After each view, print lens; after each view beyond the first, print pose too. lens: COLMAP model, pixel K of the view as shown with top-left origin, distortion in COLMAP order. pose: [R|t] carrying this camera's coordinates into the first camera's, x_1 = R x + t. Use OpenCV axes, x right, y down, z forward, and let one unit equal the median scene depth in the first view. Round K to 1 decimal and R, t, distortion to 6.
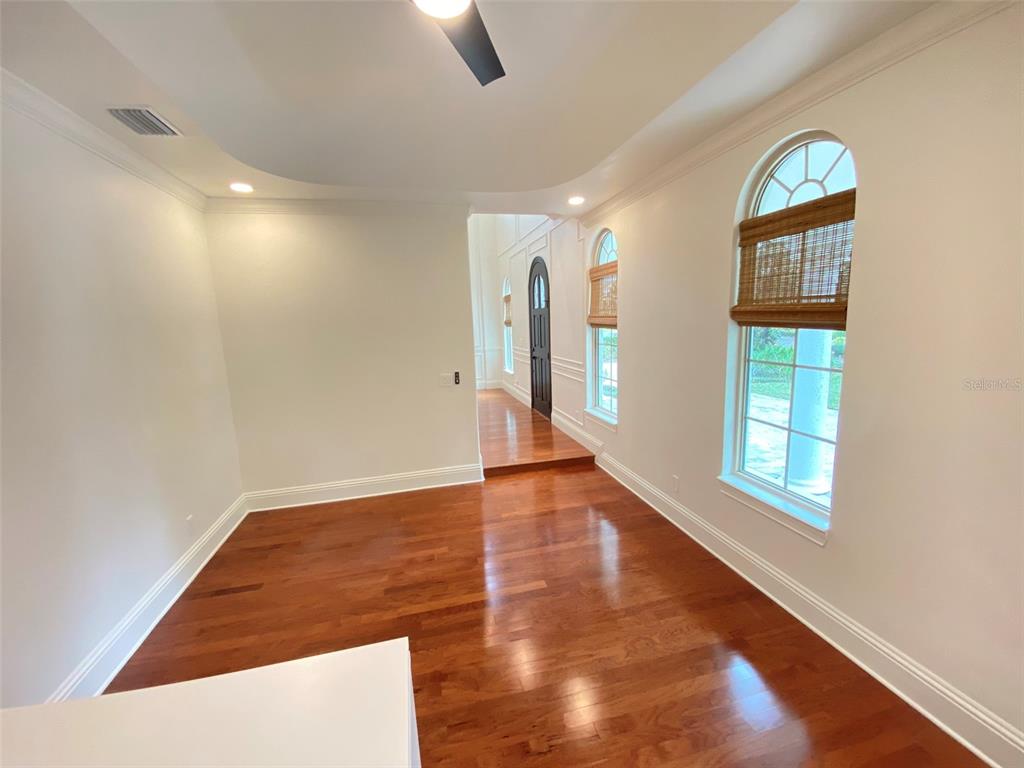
lens RADIAL K [[415.3, 0, 517.7], [0, 415.3, 384.1], [0, 0, 1]] dist [0.015134, -0.019954]
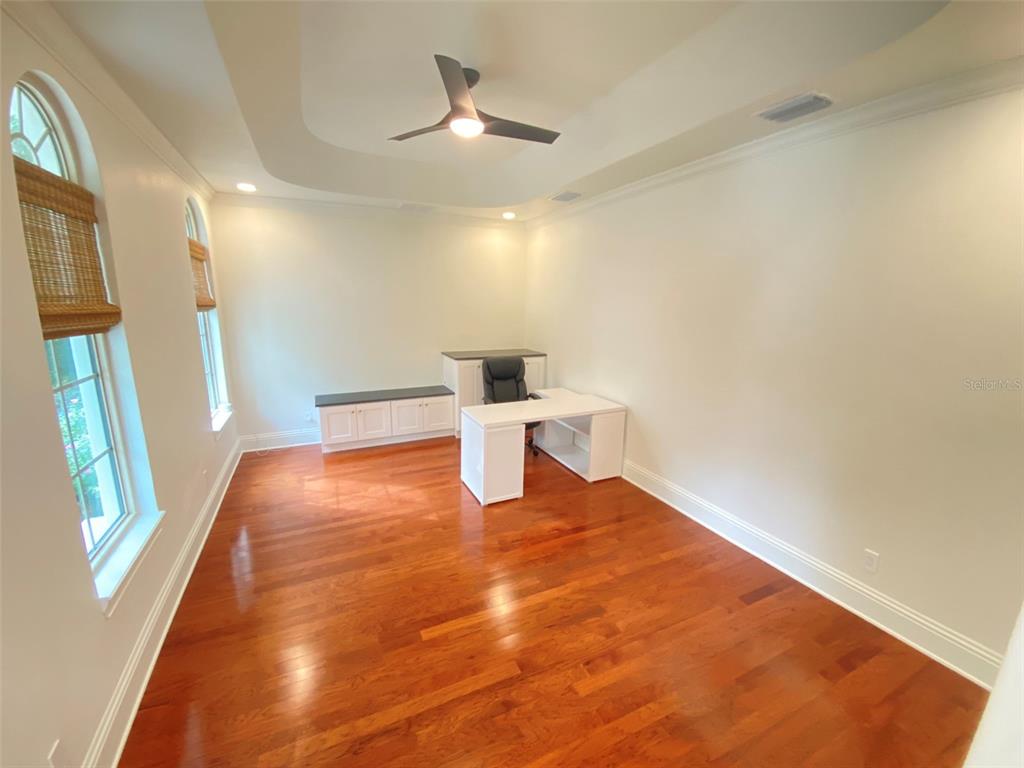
lens RADIAL K [[415.3, 0, 517.7], [0, 415.3, 384.1], [0, 0, 1]] dist [0.015134, -0.019954]
pose [[-0.978913, 0.062486, -0.194485, 0.009133], [-0.011593, 0.933539, 0.358287, -0.257974], [0.203947, 0.352987, -0.913130, 1.468714]]
